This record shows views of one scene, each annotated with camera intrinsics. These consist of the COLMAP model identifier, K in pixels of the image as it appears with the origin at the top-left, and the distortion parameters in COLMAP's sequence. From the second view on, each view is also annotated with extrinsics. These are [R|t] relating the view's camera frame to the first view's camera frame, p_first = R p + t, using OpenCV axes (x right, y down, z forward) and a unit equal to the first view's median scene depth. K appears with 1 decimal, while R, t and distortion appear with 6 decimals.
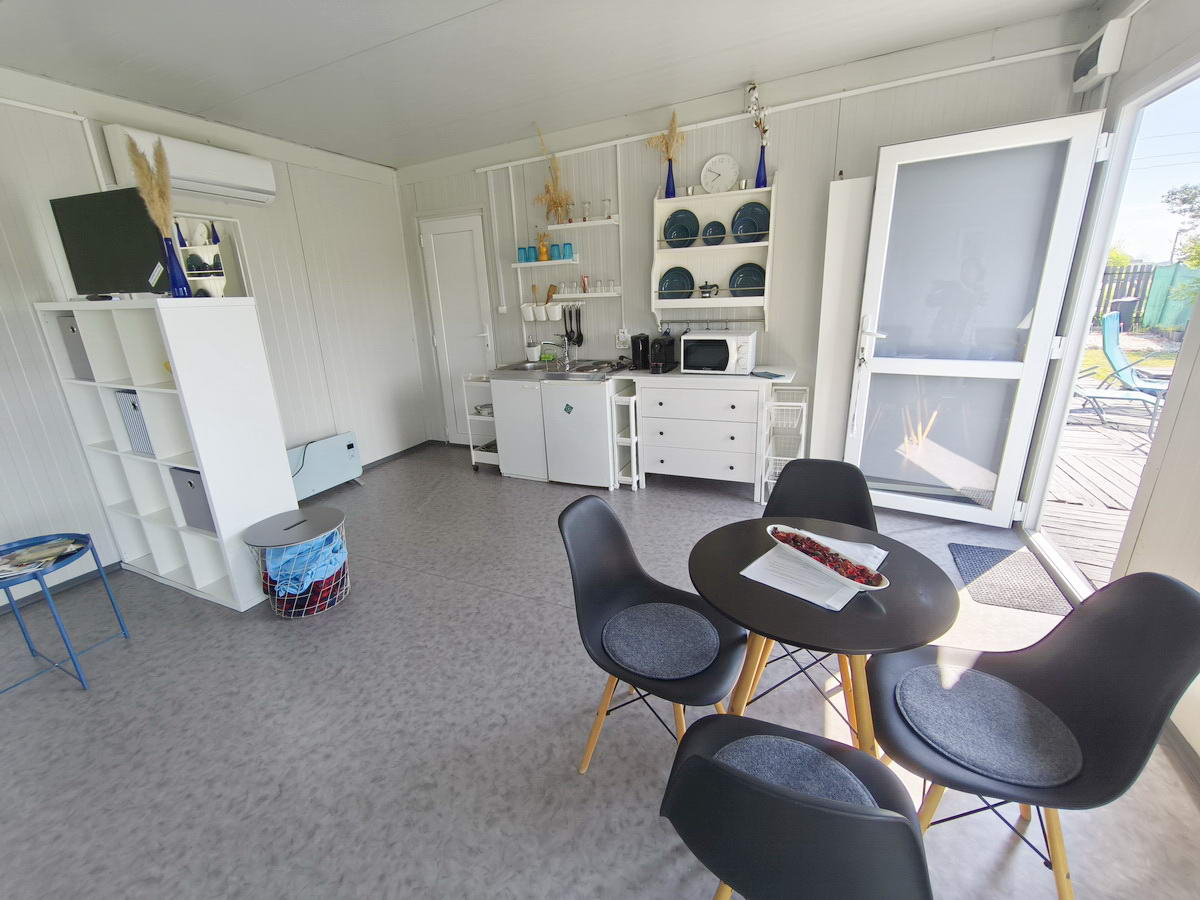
lens RADIAL K [[501.4, 0, 597.0], [0, 501.4, 450.4], [0, 0, 1]] dist [-0.009611, -0.000869]
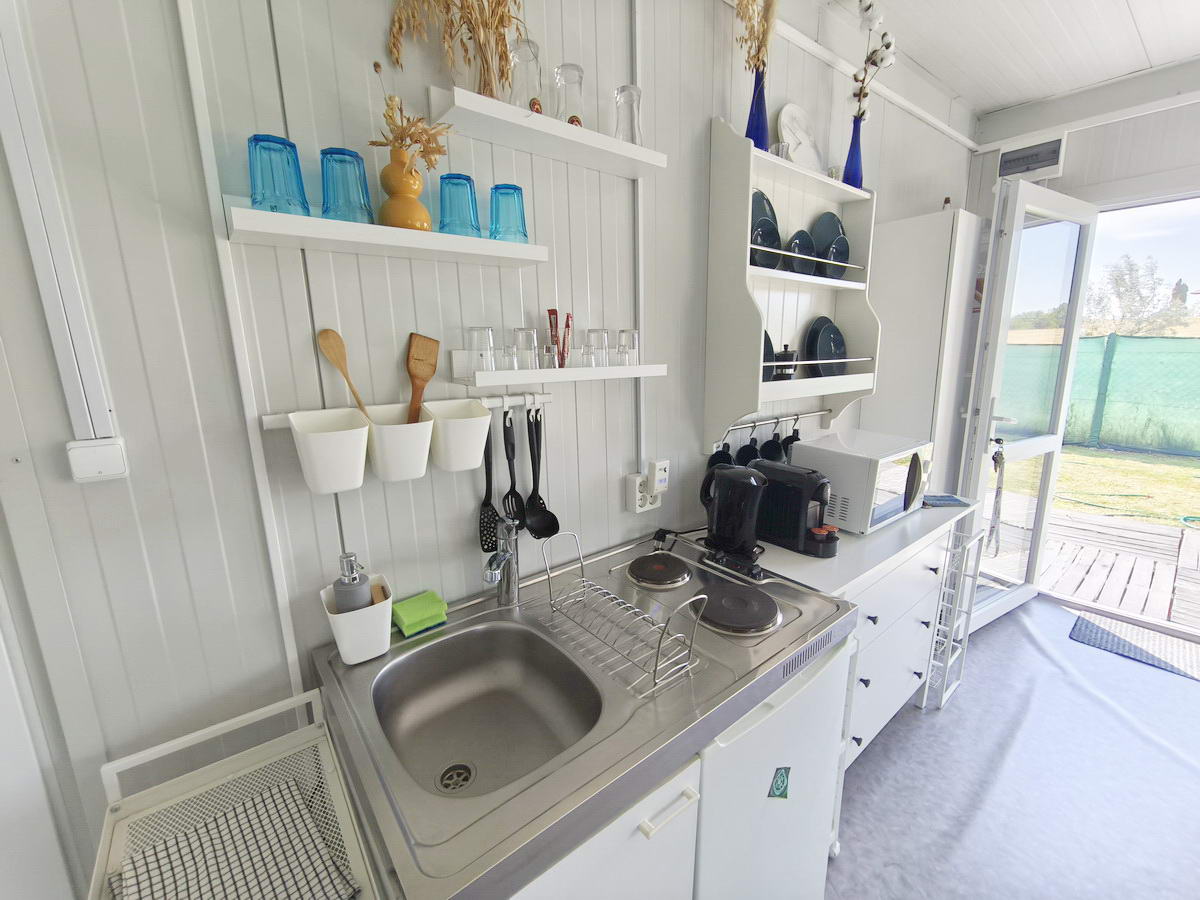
lens RADIAL K [[501.4, 0, 601.9], [0, 501.4, 452.8], [0, 0, 1]] dist [-0.009611, -0.000869]
pose [[0.460421, -0.147230, 0.875406, -0.279625], [0.266821, 0.963501, 0.021711, -0.263436], [-0.846651, 0.223581, 0.482901, 0.841013]]
